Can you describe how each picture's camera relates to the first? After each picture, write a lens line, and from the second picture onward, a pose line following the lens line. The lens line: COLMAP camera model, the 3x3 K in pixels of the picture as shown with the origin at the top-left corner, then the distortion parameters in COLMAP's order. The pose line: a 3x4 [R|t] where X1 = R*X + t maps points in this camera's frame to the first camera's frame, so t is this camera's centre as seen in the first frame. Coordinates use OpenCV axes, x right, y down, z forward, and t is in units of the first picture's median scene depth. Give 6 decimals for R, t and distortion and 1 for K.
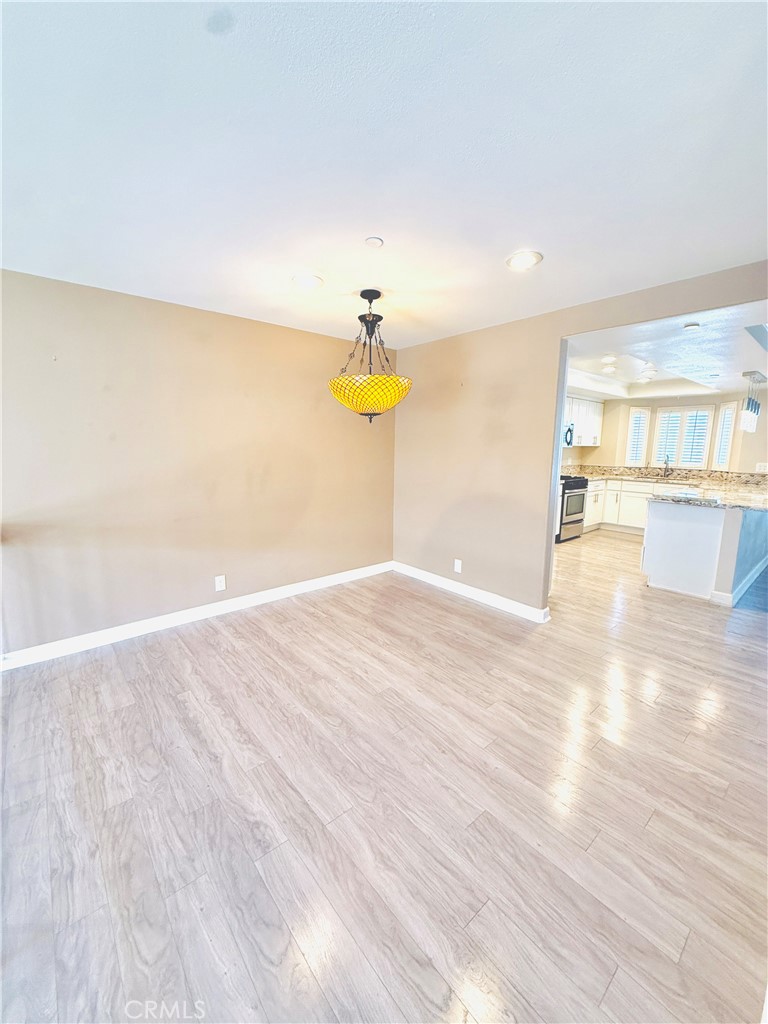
lens RADIAL K [[409.5, 0, 382.4], [0, 409.5, 508.8], [0, 0, 1]] dist [0.001091, -0.000106]
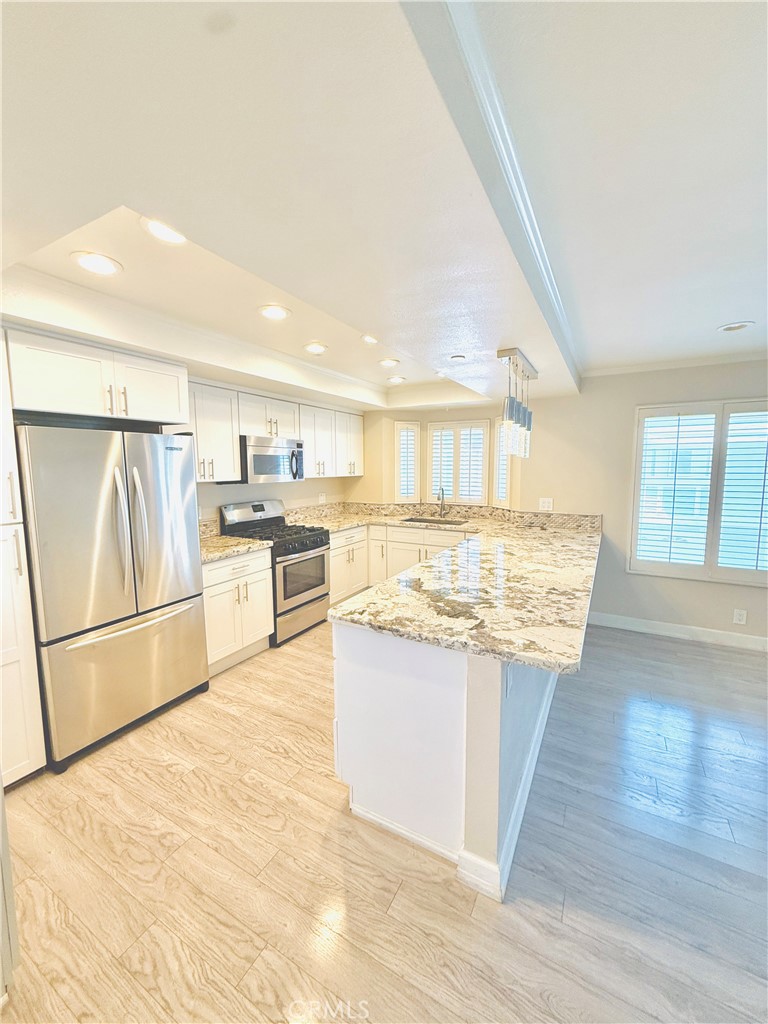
lens RADIAL K [[409.5, 0, 382.4], [0, 409.5, 508.8], [0, 0, 1]] dist [0.001091, -0.000106]
pose [[0.938940, -0.049623, 0.340483, 0.358783], [0.066568, 0.997048, -0.038260, -0.074604], [-0.337579, 0.058589, 0.939472, 0.366910]]
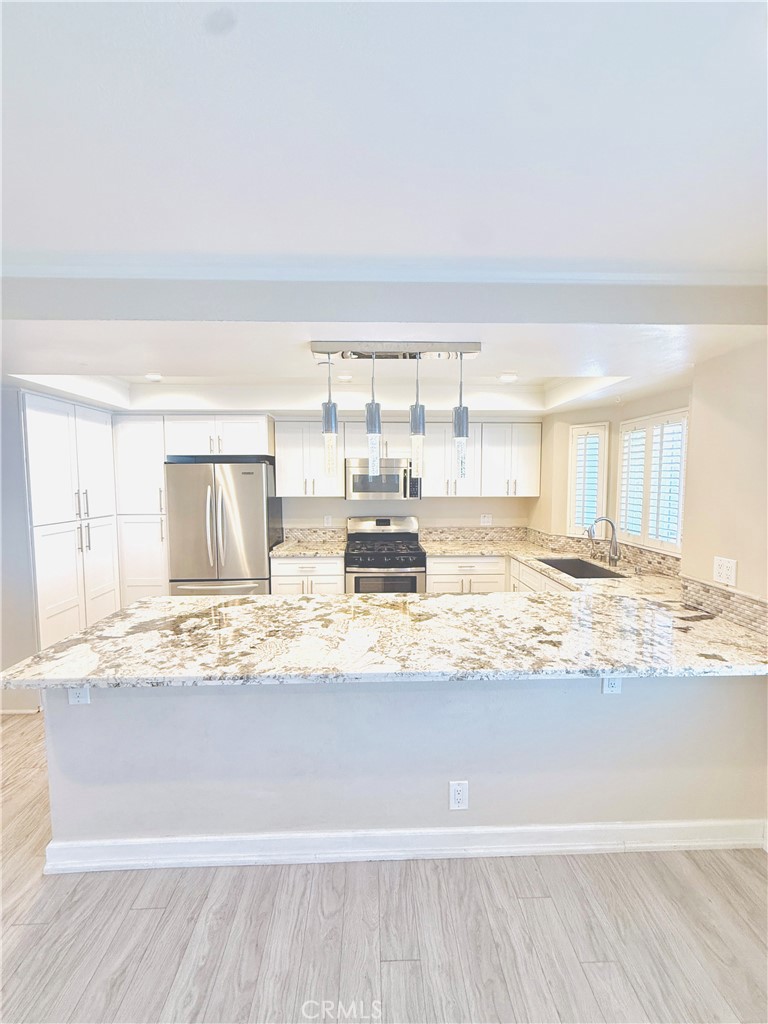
lens RADIAL K [[409.5, 0, 382.4], [0, 409.5, 508.8], [0, 0, 1]] dist [0.001091, -0.000106]
pose [[0.782027, 0.033862, -0.622324, 0.808475], [-0.088100, 0.994503, -0.056595, -0.095632], [0.616986, 0.099086, 0.780711, 0.477254]]
